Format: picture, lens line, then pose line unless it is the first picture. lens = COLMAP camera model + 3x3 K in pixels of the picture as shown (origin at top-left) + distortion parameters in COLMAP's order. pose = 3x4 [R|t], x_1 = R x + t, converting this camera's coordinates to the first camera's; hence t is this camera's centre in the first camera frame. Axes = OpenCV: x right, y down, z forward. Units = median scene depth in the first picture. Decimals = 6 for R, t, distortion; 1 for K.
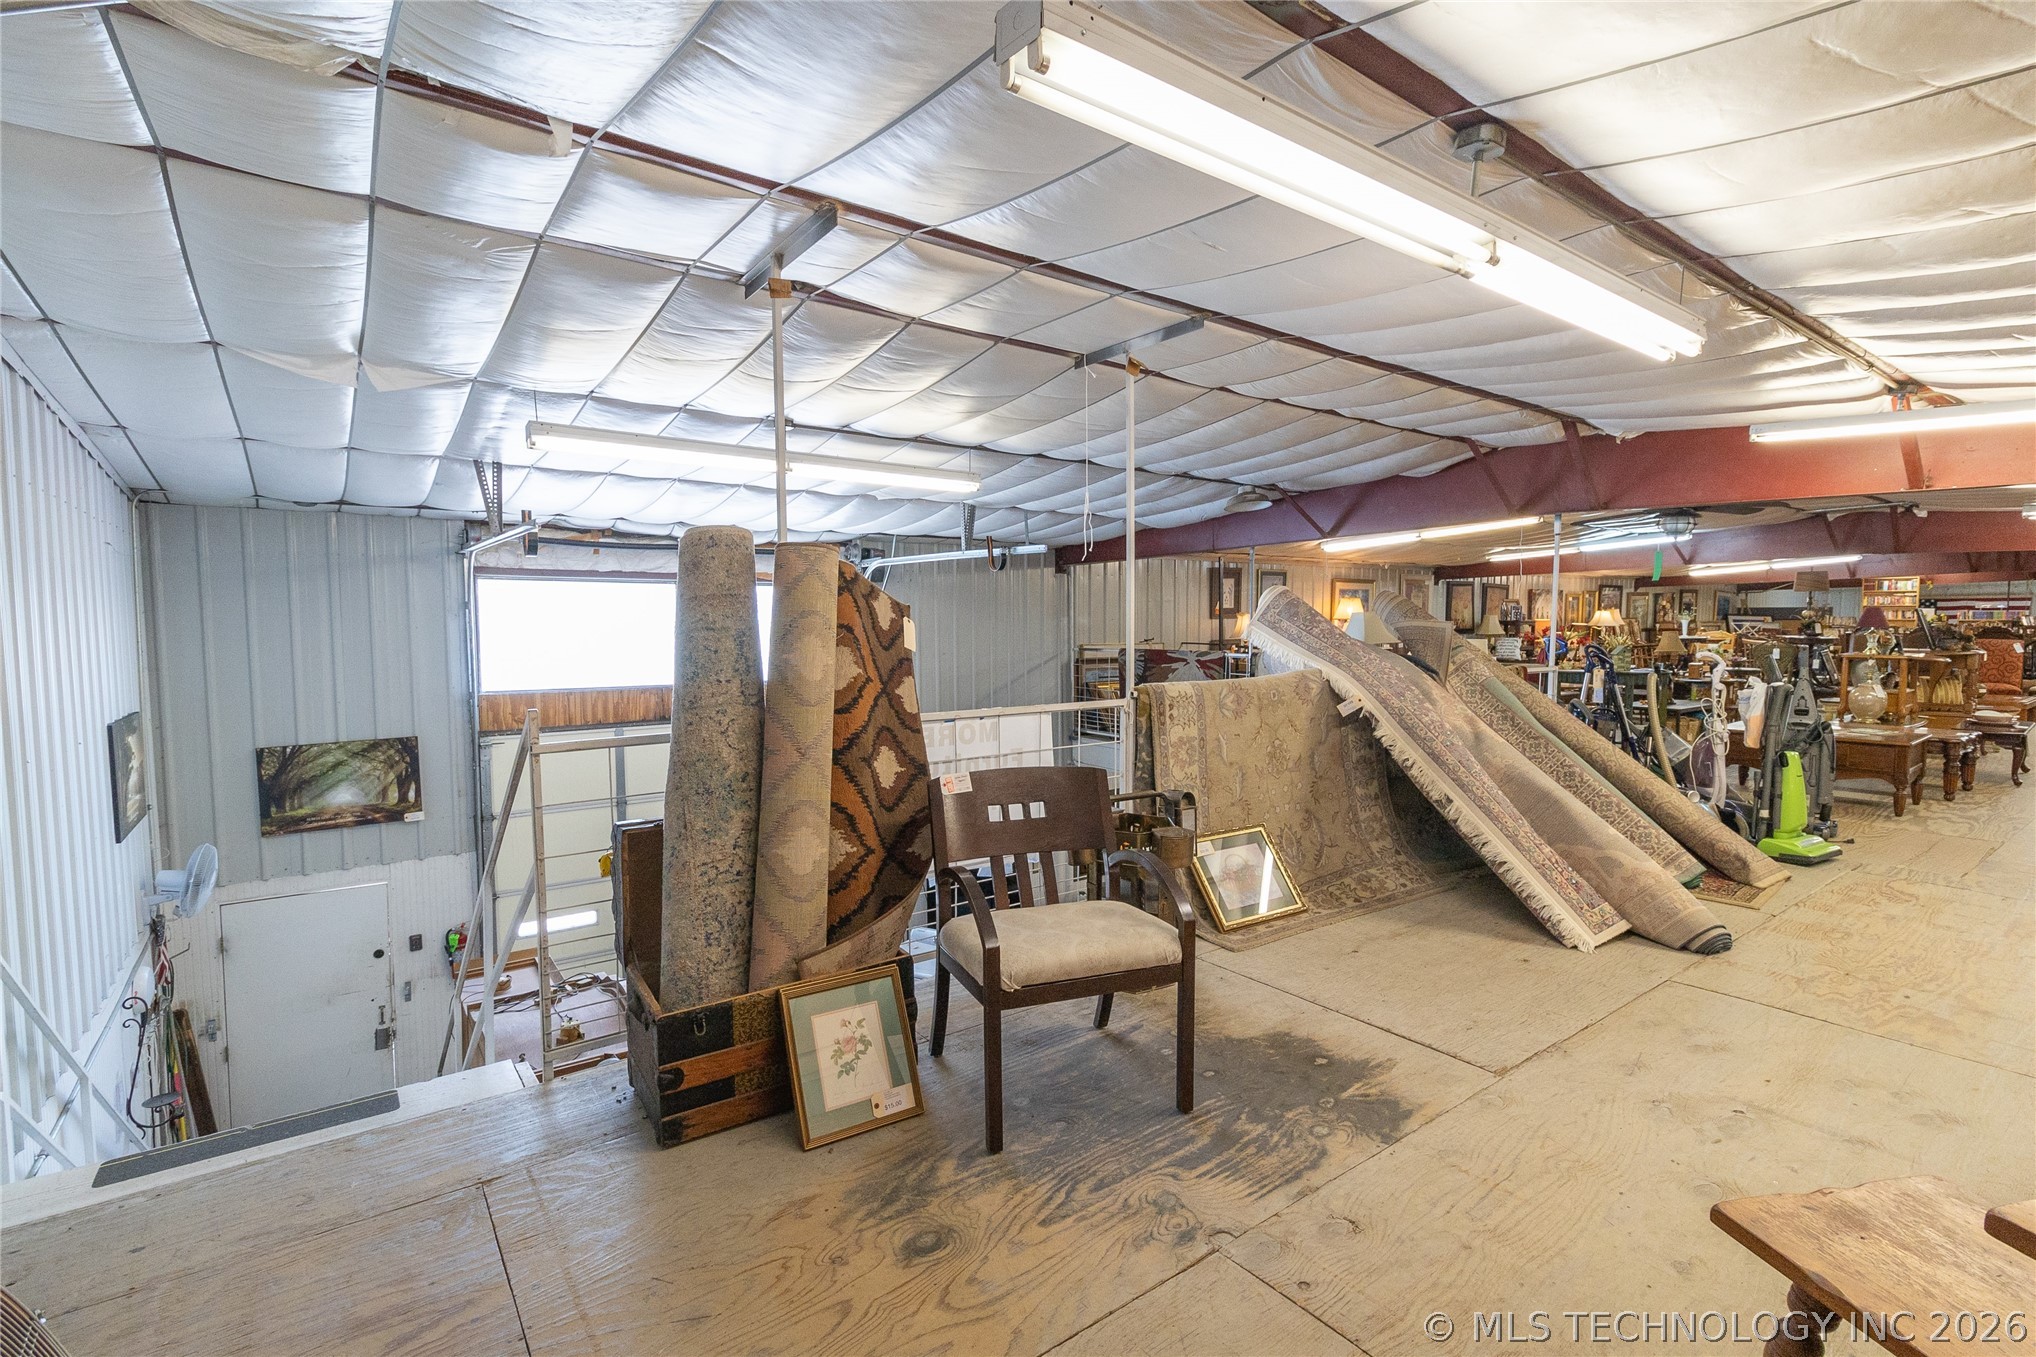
lens RADIAL K [[948.0, 0, 1015.7], [0, 948.0, 683.0], [0, 0, 1]] dist [0.000179, 0.001298]
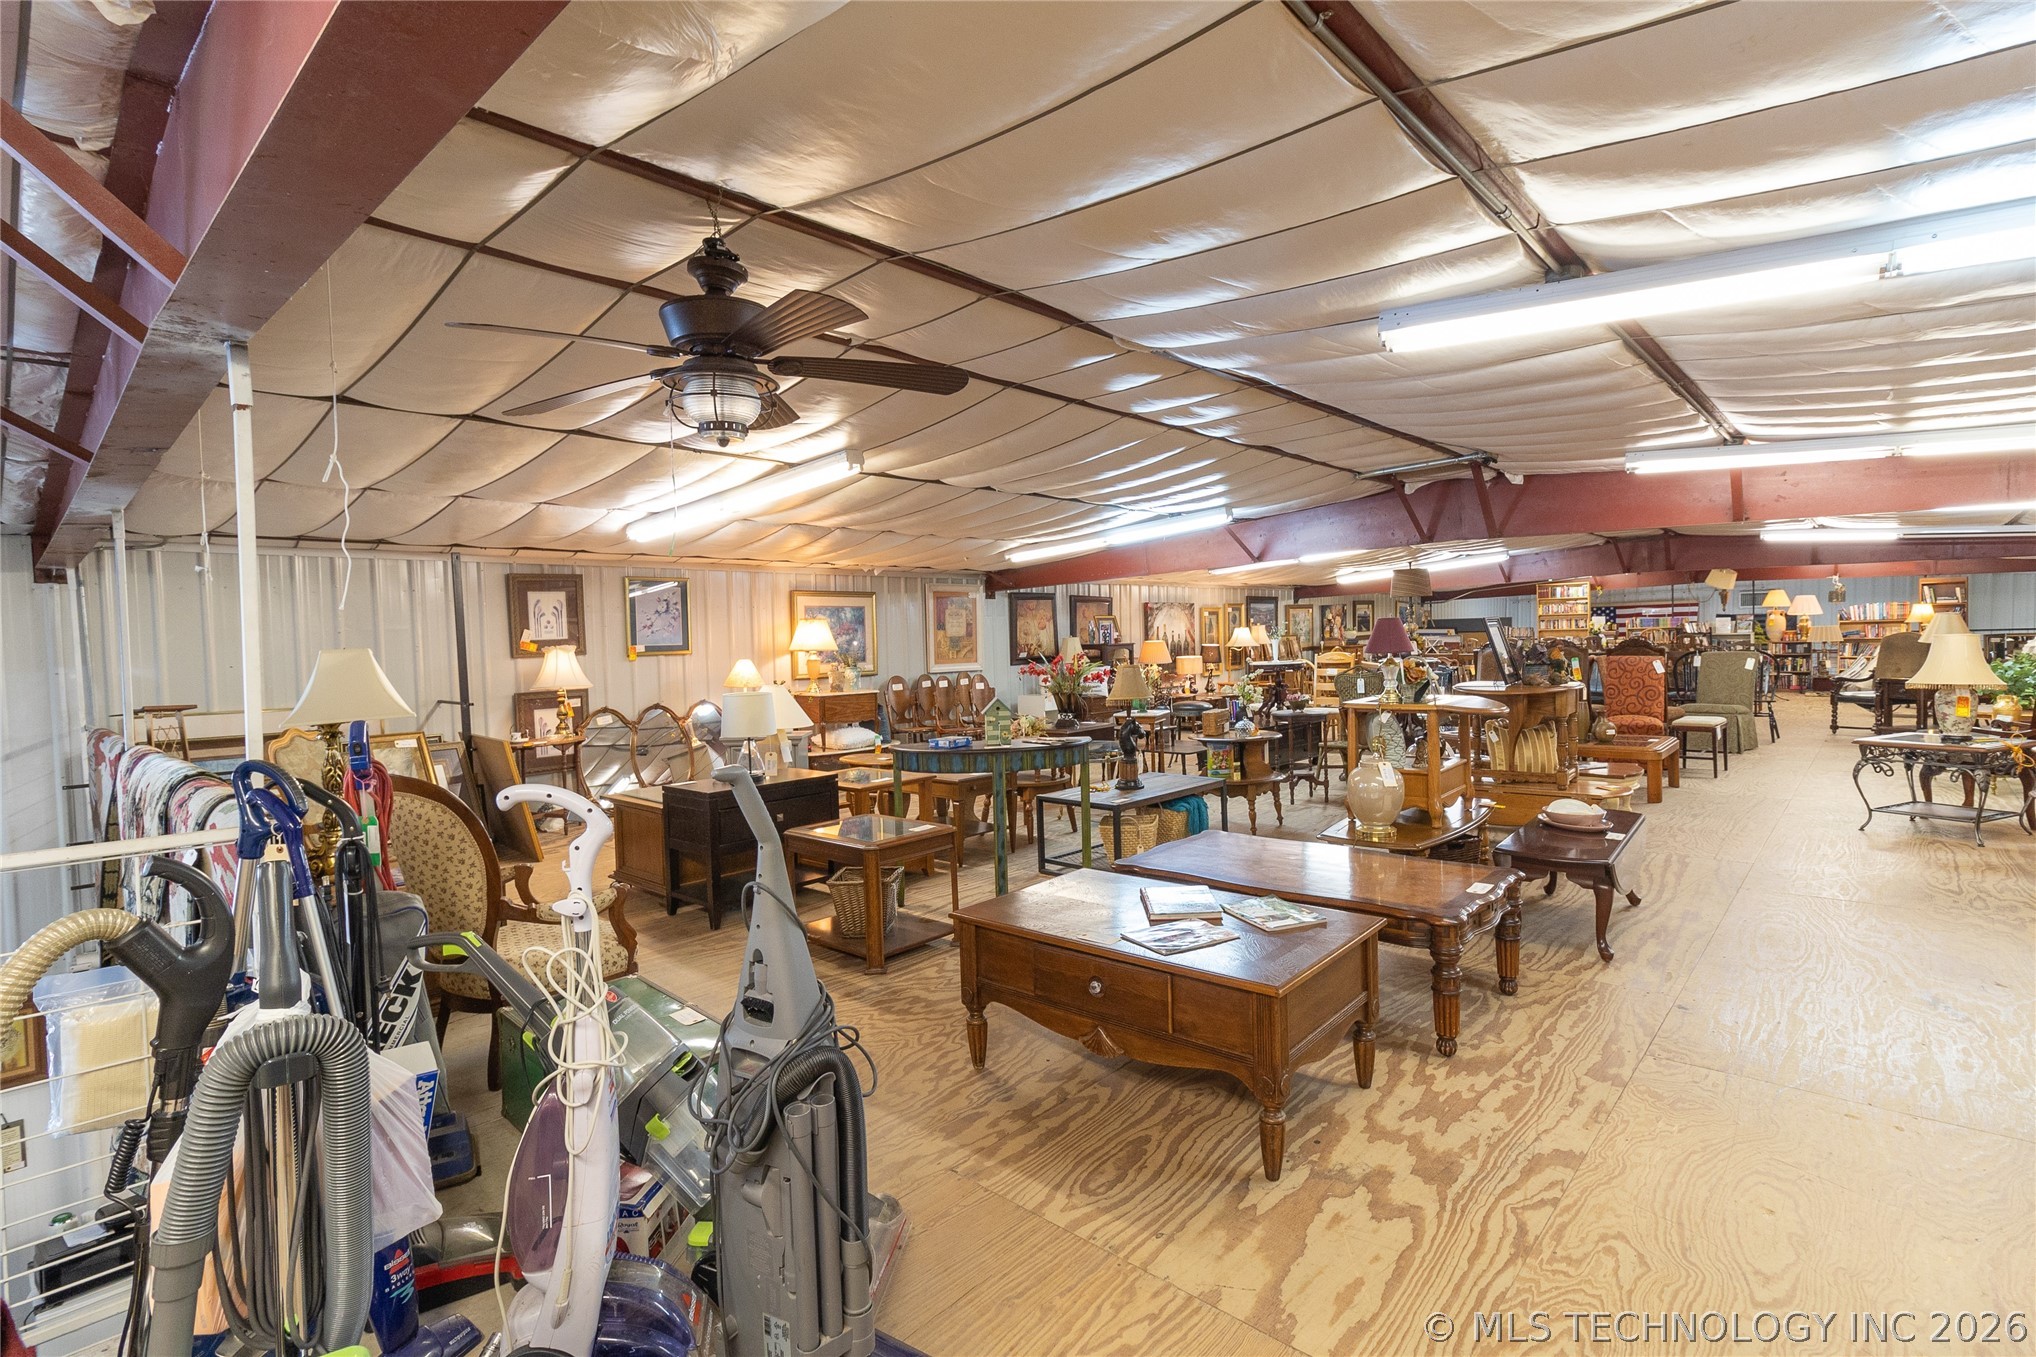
lens RADIAL K [[948.0, 0, 1023.7], [0, 948.0, 671.0], [0, 0, 1]] dist [0.000179, 0.001298]
pose [[0.982835, -0.030845, 0.181887, 0.275689], [0.037758, 0.998685, -0.034670, -0.017311], [-0.180579, 0.040942, 0.982708, 0.229161]]
